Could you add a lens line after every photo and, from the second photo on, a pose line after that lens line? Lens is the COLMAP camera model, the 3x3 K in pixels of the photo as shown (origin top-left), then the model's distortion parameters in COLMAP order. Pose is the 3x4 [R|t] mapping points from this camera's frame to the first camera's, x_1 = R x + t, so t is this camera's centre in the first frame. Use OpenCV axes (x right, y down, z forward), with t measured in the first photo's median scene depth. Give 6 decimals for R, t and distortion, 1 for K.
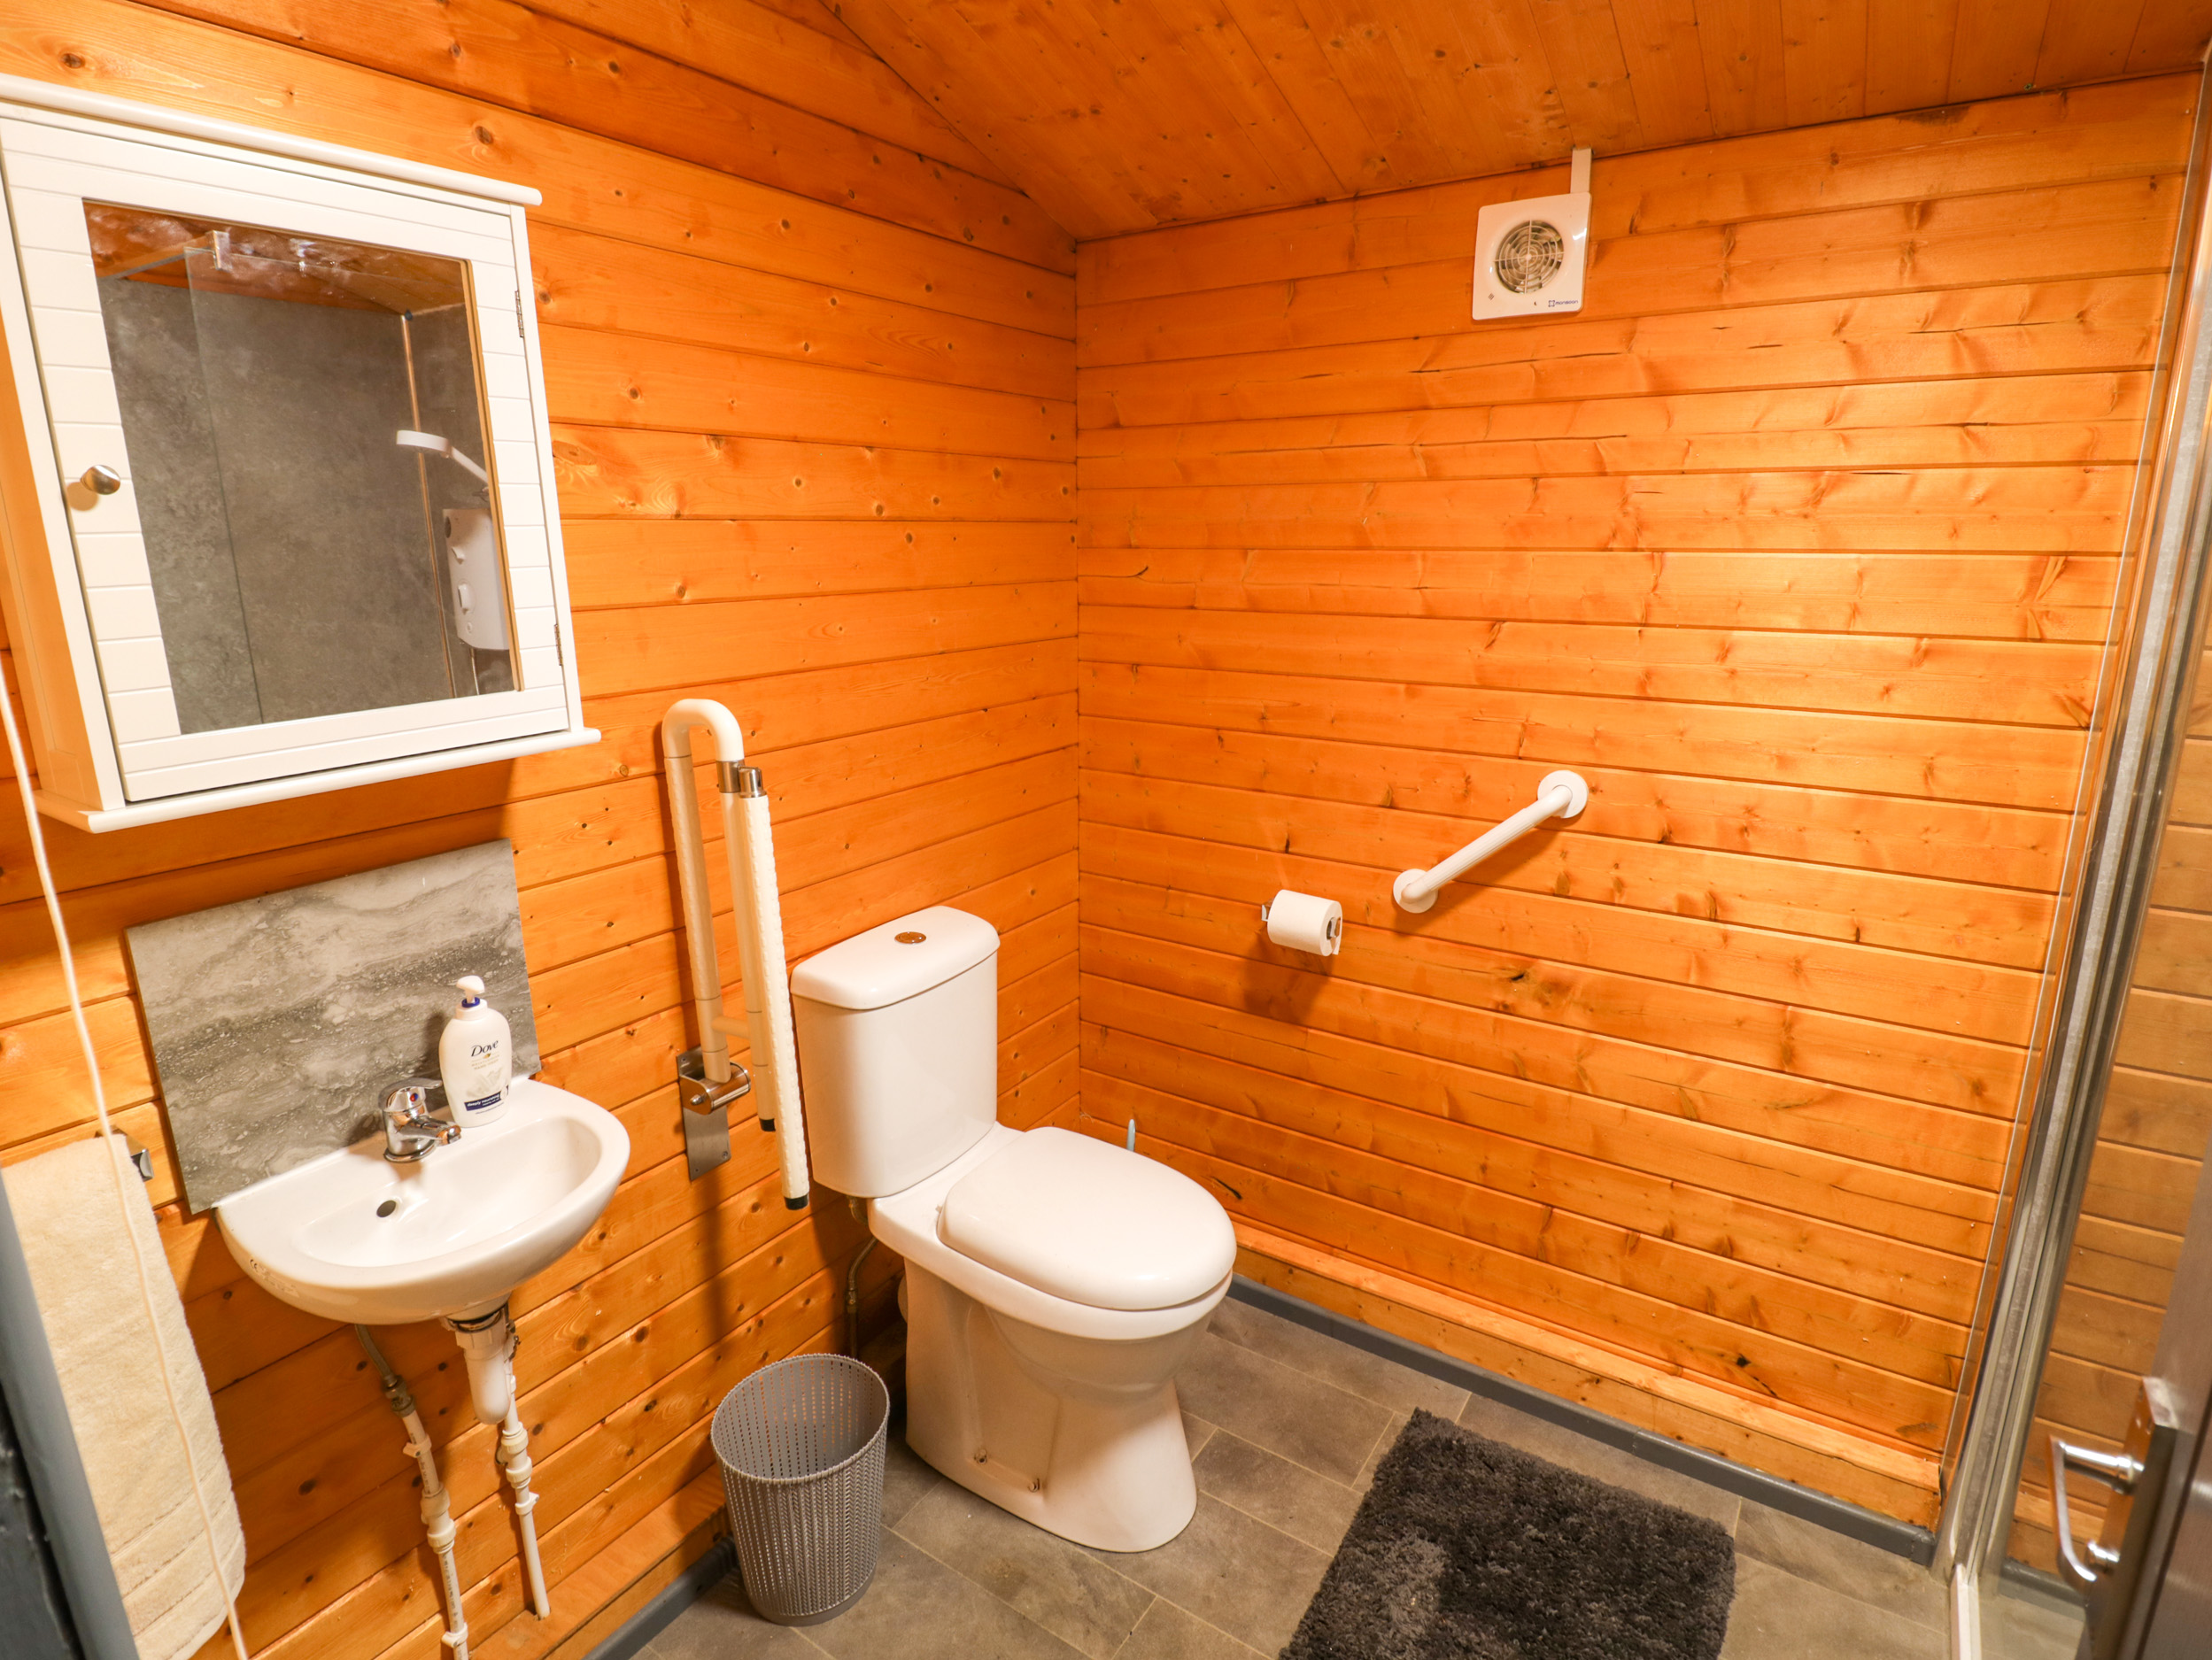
lens RADIAL K [[1150.0, 0, 1107.7], [0, 1150.0, 806.2], [0, 0, 1]] dist [0.002982, -0.015718]
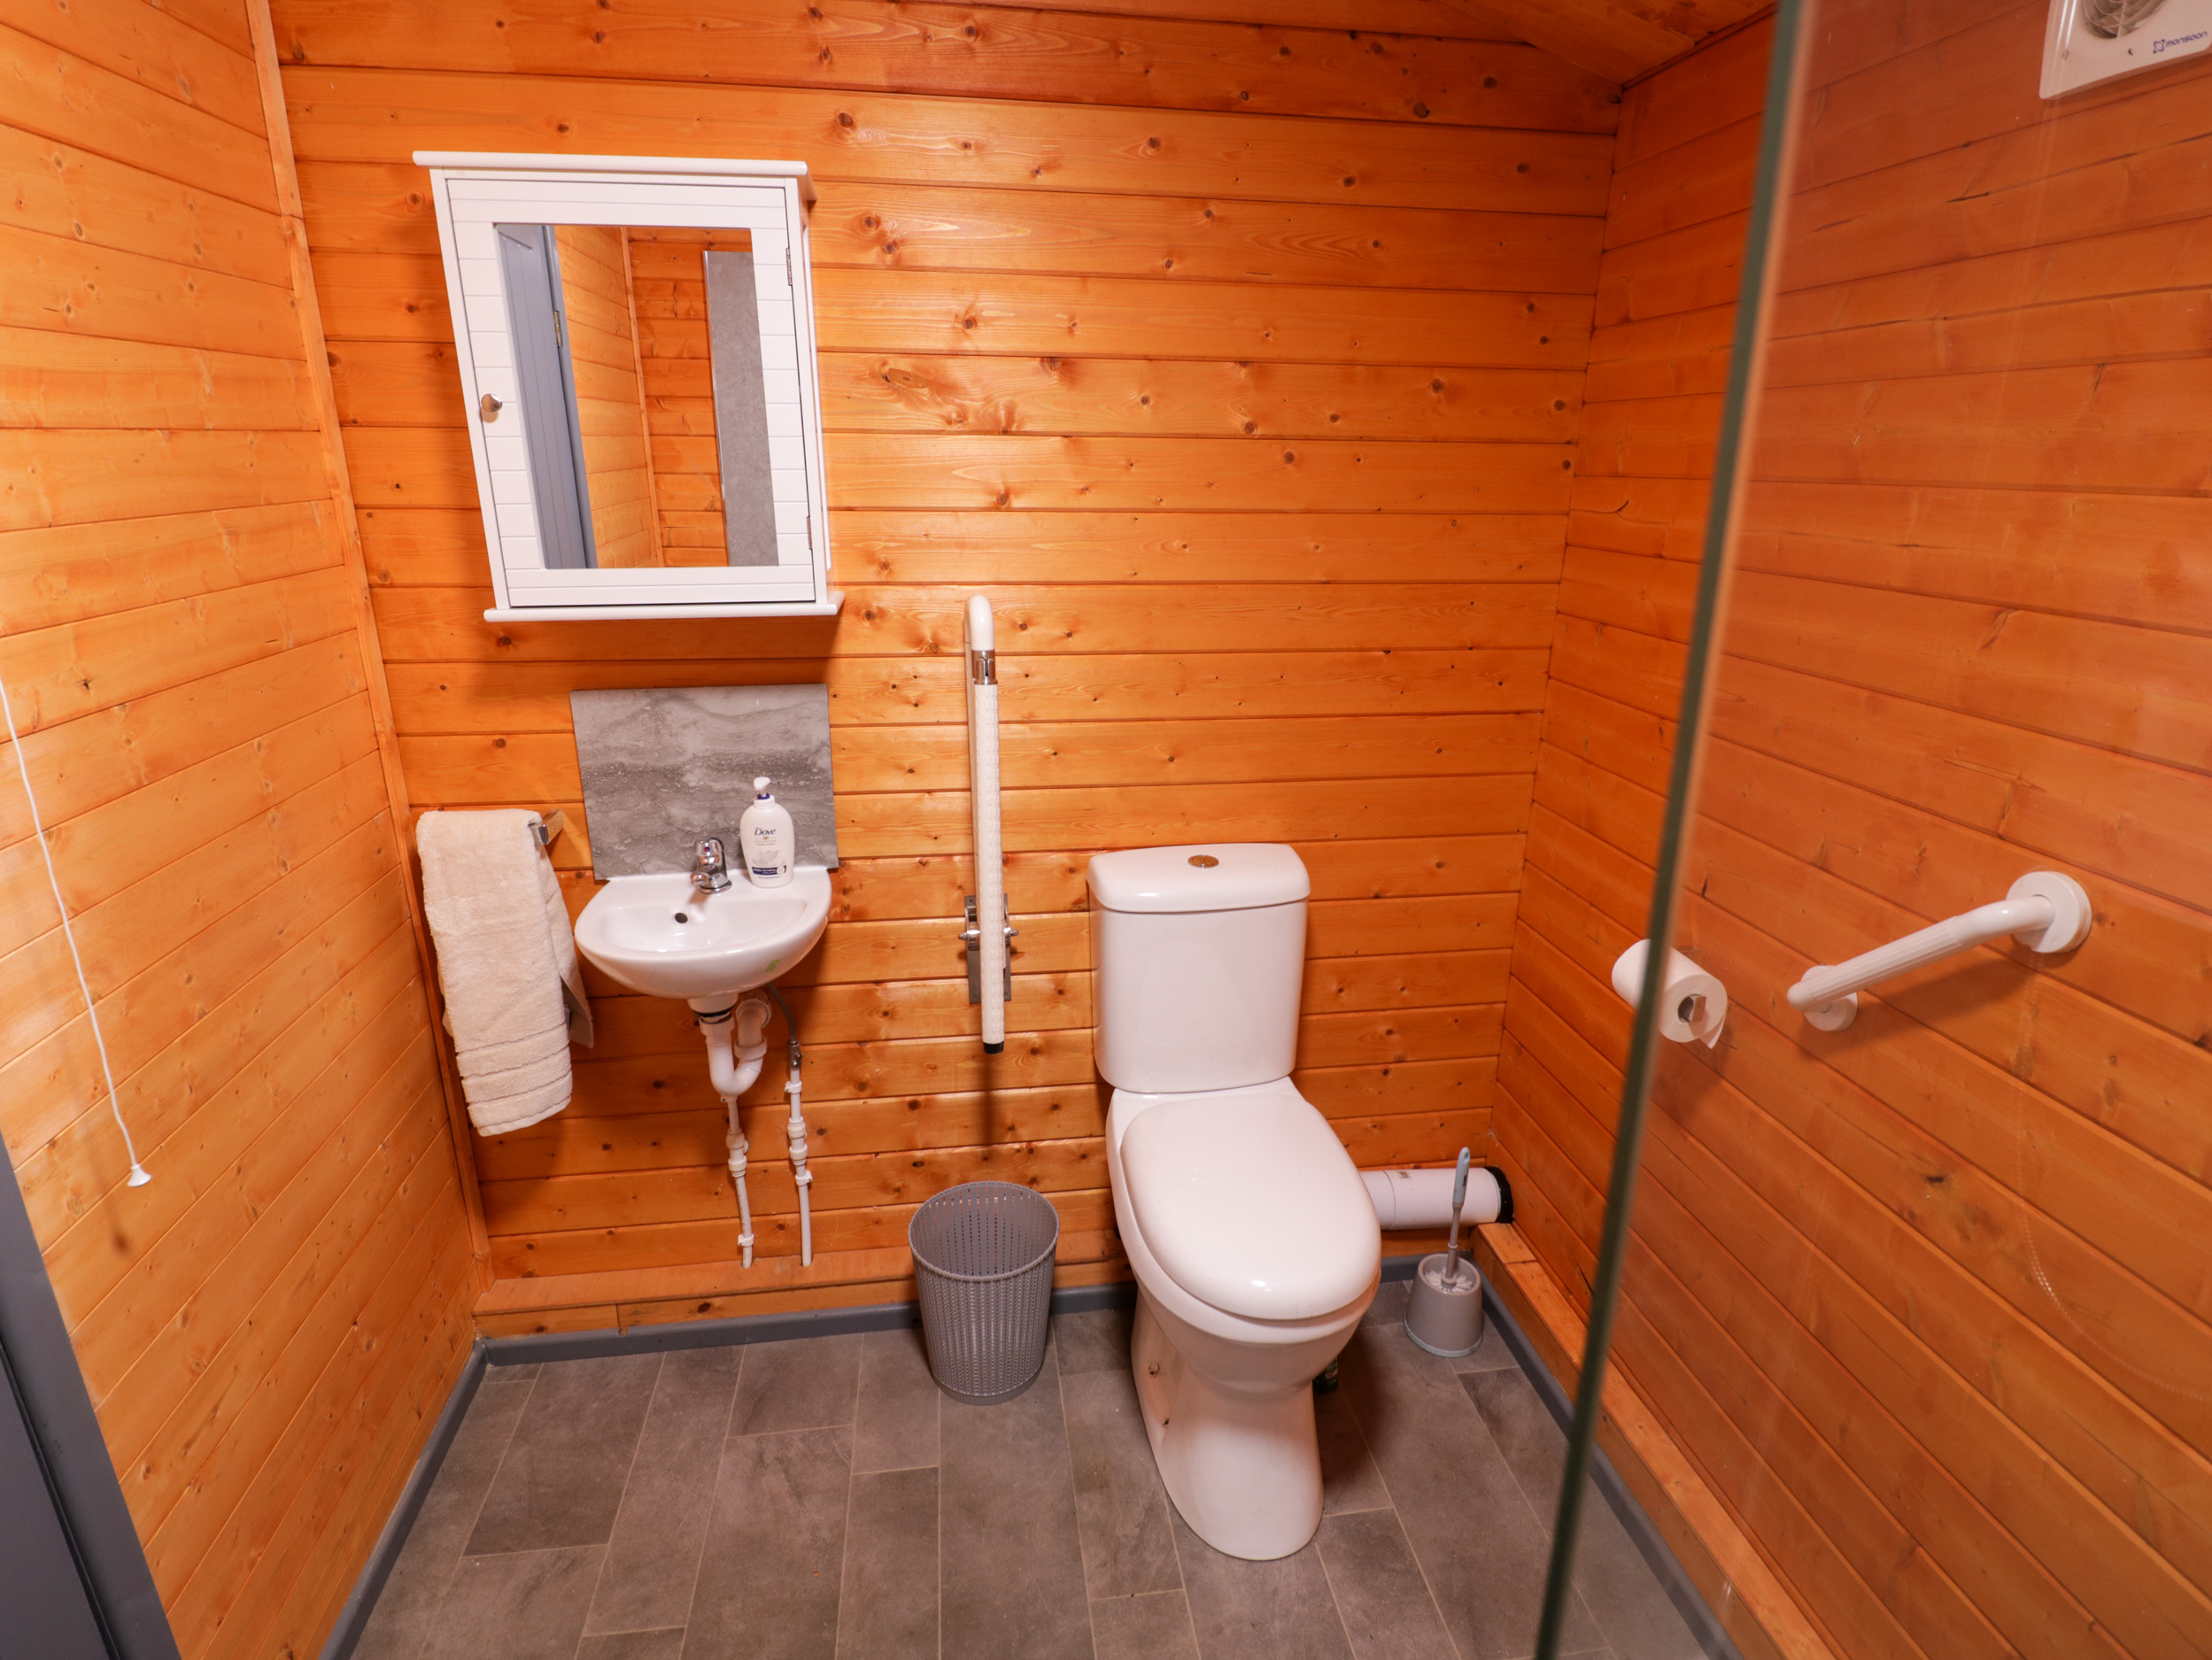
lens RADIAL K [[1131.5, 0, 1110.5], [0, 1131.5, 804.9], [0, 0, 1]] dist [-0.000765, -0.011887]
pose [[0.674401, 0.225796, -0.702993, 0.495437], [-0.184959, 0.973400, 0.135212, -0.056562], [0.714824, 0.038837, 0.698225, 0.271011]]
